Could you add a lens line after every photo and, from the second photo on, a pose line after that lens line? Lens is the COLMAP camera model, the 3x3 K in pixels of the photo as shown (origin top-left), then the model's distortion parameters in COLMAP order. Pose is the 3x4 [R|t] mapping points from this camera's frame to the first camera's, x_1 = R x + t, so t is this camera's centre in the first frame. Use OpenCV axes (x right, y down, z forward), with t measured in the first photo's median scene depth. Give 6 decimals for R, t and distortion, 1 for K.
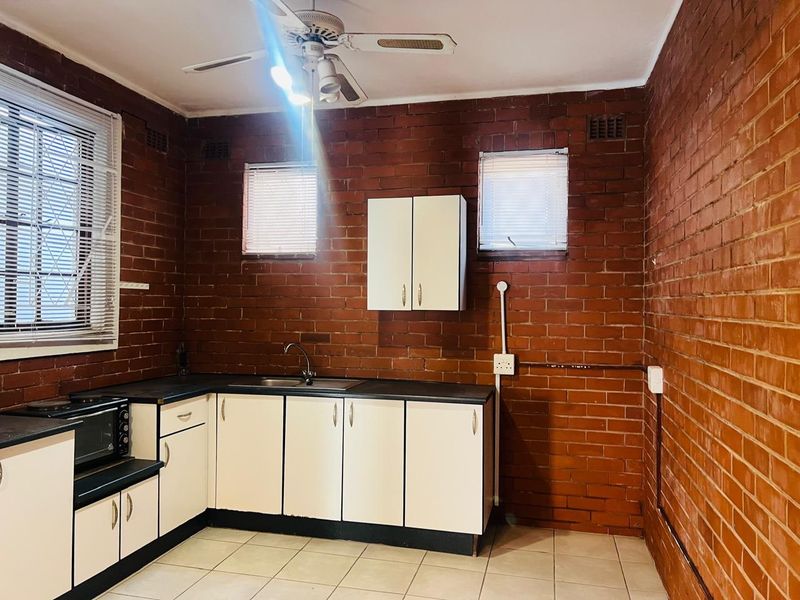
lens RADIAL K [[596.4, 0, 397.7], [0, 596.4, 296.5], [0, 0, 1]] dist [0.054655, -0.061427]
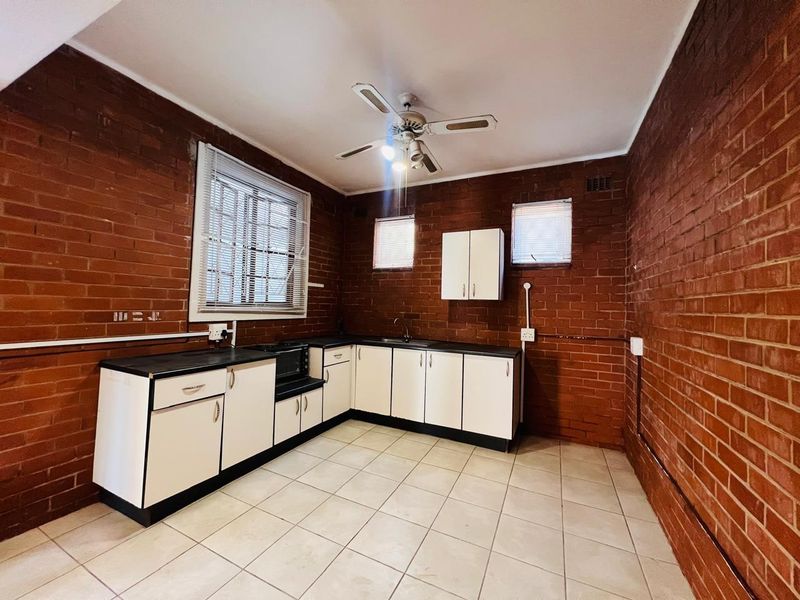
lens RADIAL K [[317.5, 0, 397.1], [0, 317.5, 297.9], [0, 0, 1]] dist [-0.006472, 0.000758]
pose [[0.977534, 0.011760, -0.210449, 0.014946], [-0.015097, 0.999784, -0.014258, 0.034999], [0.210235, 0.017115, 0.977501, 0.103384]]
